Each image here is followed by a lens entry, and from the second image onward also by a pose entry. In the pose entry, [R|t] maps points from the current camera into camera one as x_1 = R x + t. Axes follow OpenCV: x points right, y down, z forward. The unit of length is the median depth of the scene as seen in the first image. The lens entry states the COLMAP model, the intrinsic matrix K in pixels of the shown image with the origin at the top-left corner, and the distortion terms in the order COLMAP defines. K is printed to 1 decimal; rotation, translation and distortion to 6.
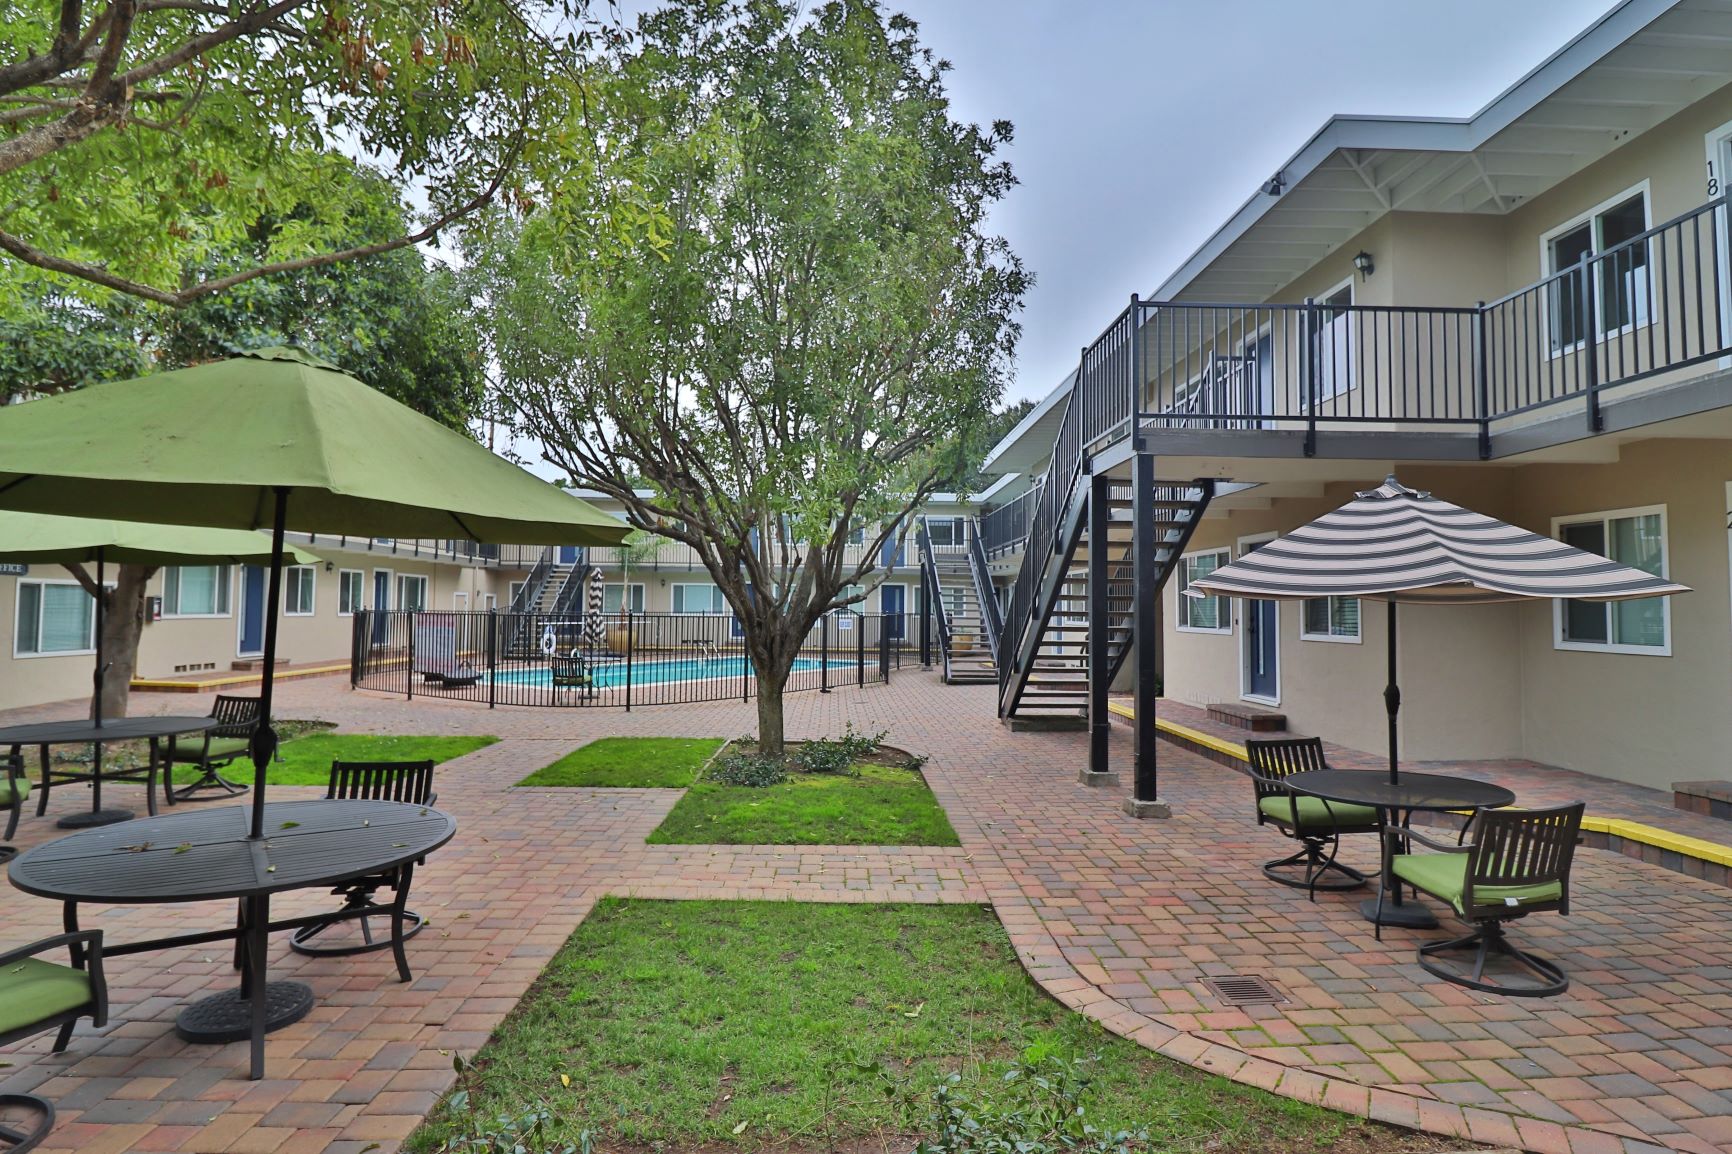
lens RADIAL K [[891.3, 0, 866.0], [0, 891.3, 577.0], [0, 0, 1]] dist [0.001659, 0.000378]
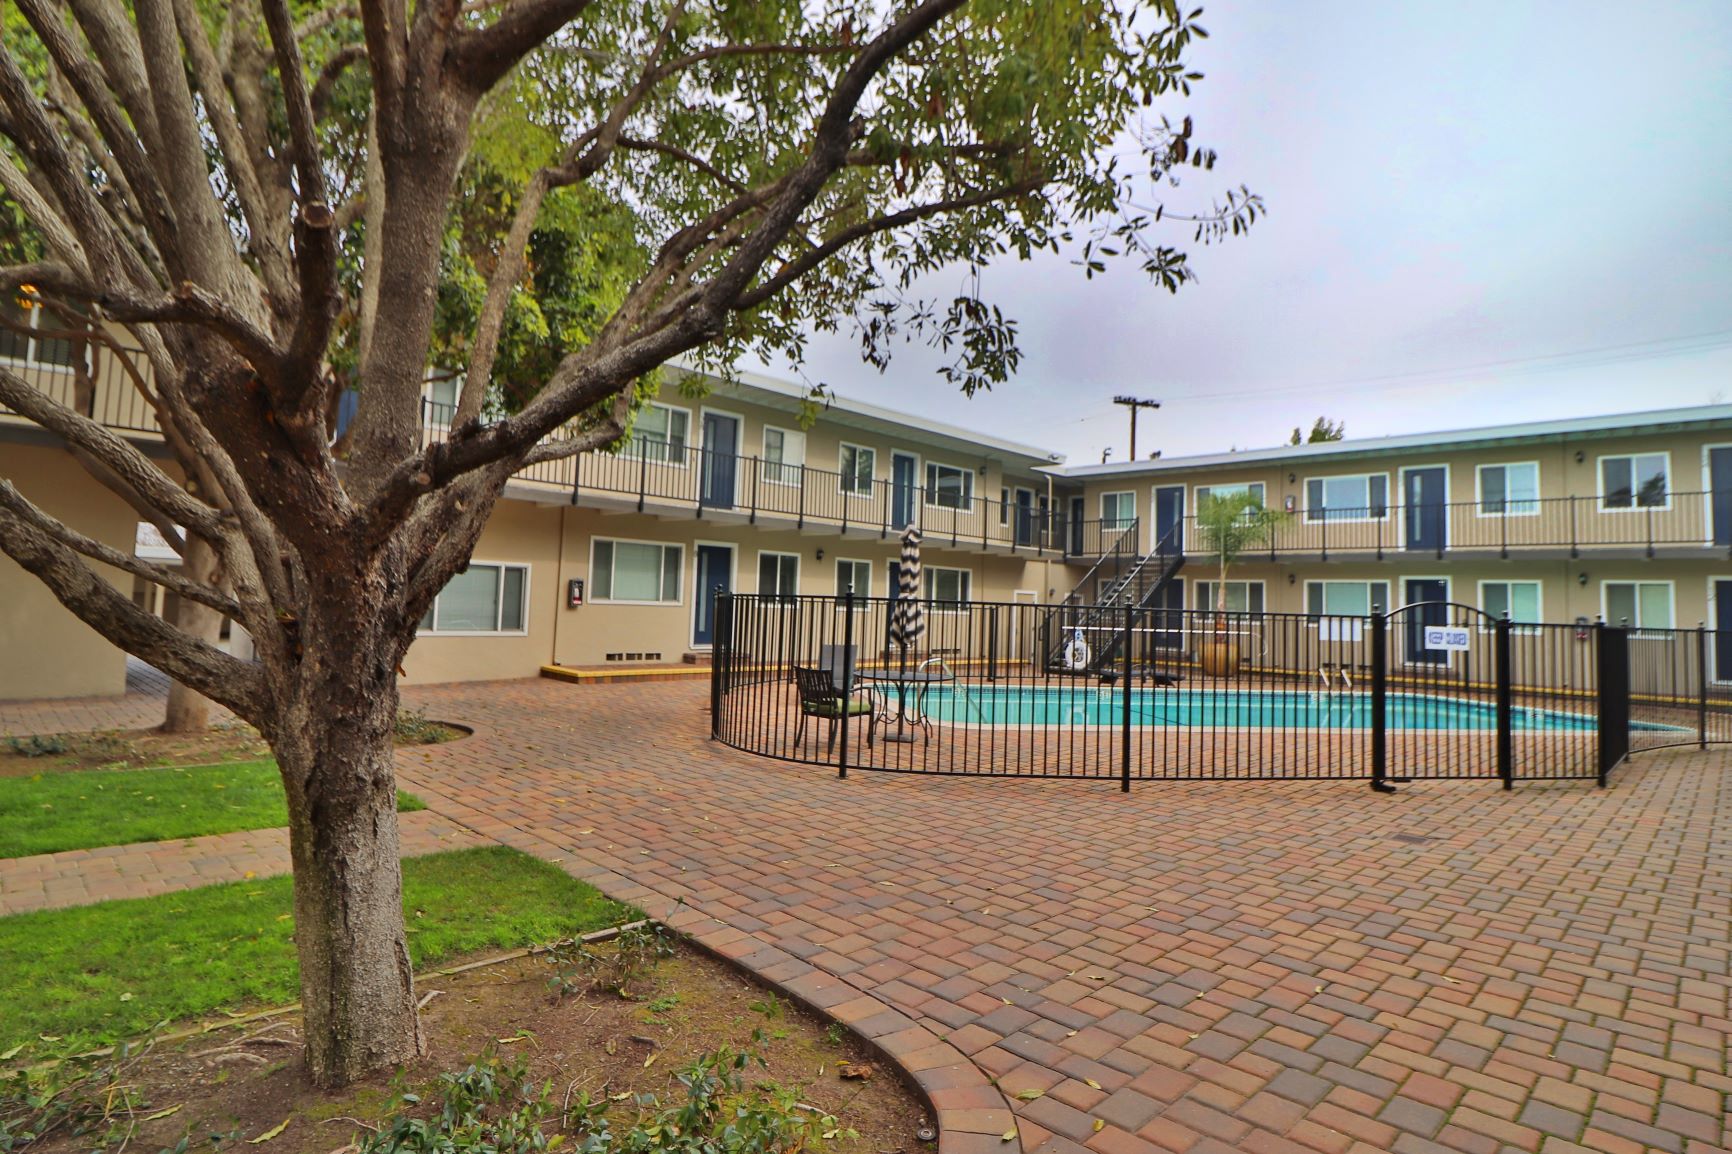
lens RADIAL K [[891.3, 0, 866.0], [0, 891.3, 577.0], [0, 0, 1]] dist [0.001659, 0.000378]
pose [[0.687546, -0.011796, -0.726045, 0.093750], [-0.000038, 0.999867, -0.016281, 0.028613], [0.726140, 0.011221, 0.687455, 0.471473]]
